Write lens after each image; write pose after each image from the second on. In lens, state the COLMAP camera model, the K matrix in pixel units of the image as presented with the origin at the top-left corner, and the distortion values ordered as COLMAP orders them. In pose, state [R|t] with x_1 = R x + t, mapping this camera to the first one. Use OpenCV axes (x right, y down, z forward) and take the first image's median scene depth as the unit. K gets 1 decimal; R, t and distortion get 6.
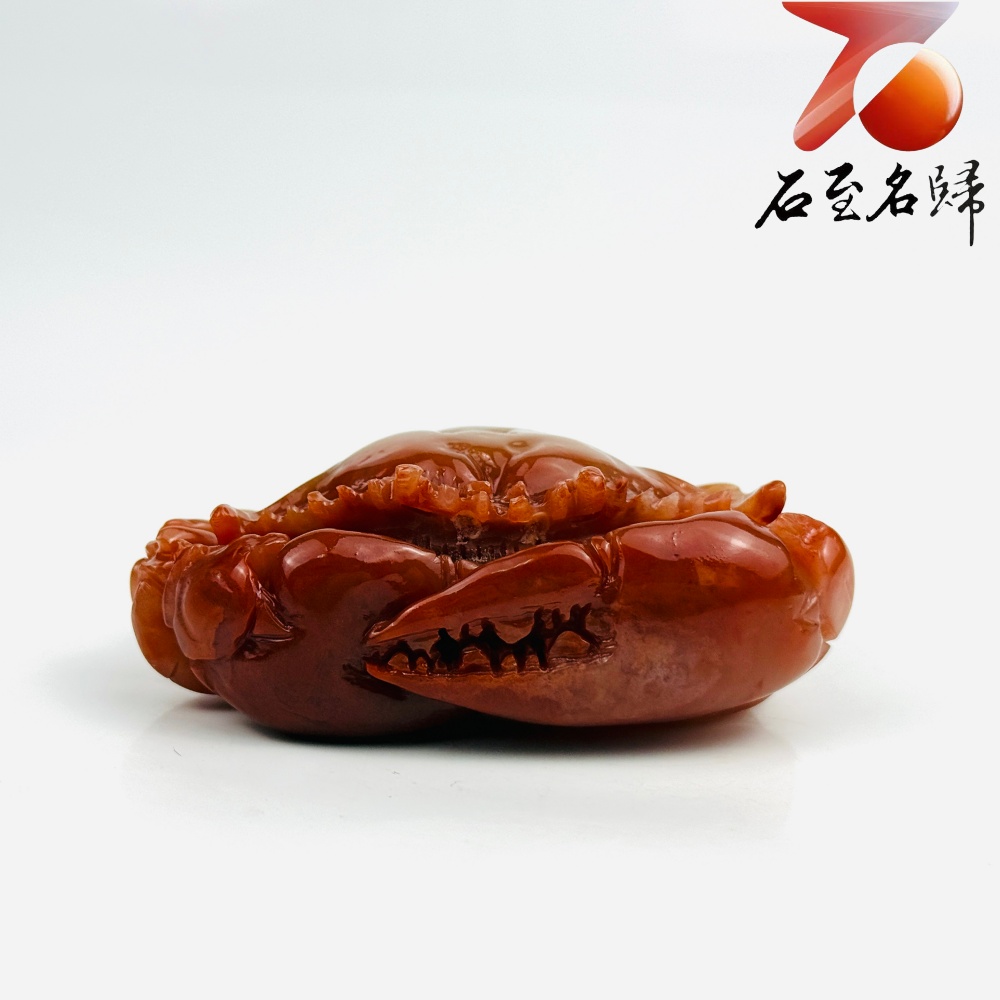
lens RADIAL K [[1958.9, 0, 500.0], [0, 1958.9, 500.0], [0, 0, 1]] dist [-0.030609, -0.030635]
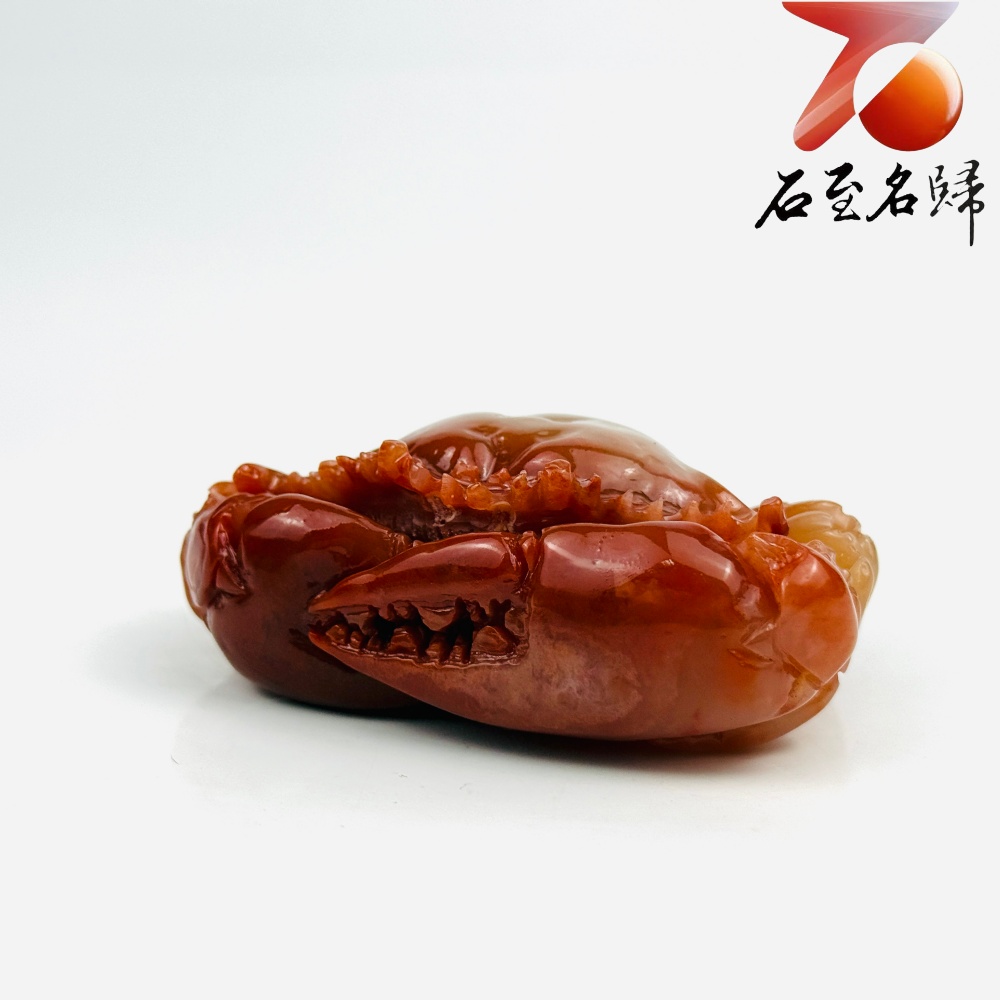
lens RADIAL K [[1958.9, 0, 500.0], [0, 1958.9, 500.0], [0, 0, 1]] dist [-0.030609, -0.030635]
pose [[0.859095, 0.102638, -0.501419, 0.512557], [-0.103312, 0.994295, 0.026521, -0.020242], [0.501280, 0.029018, 0.864798, 0.172340]]
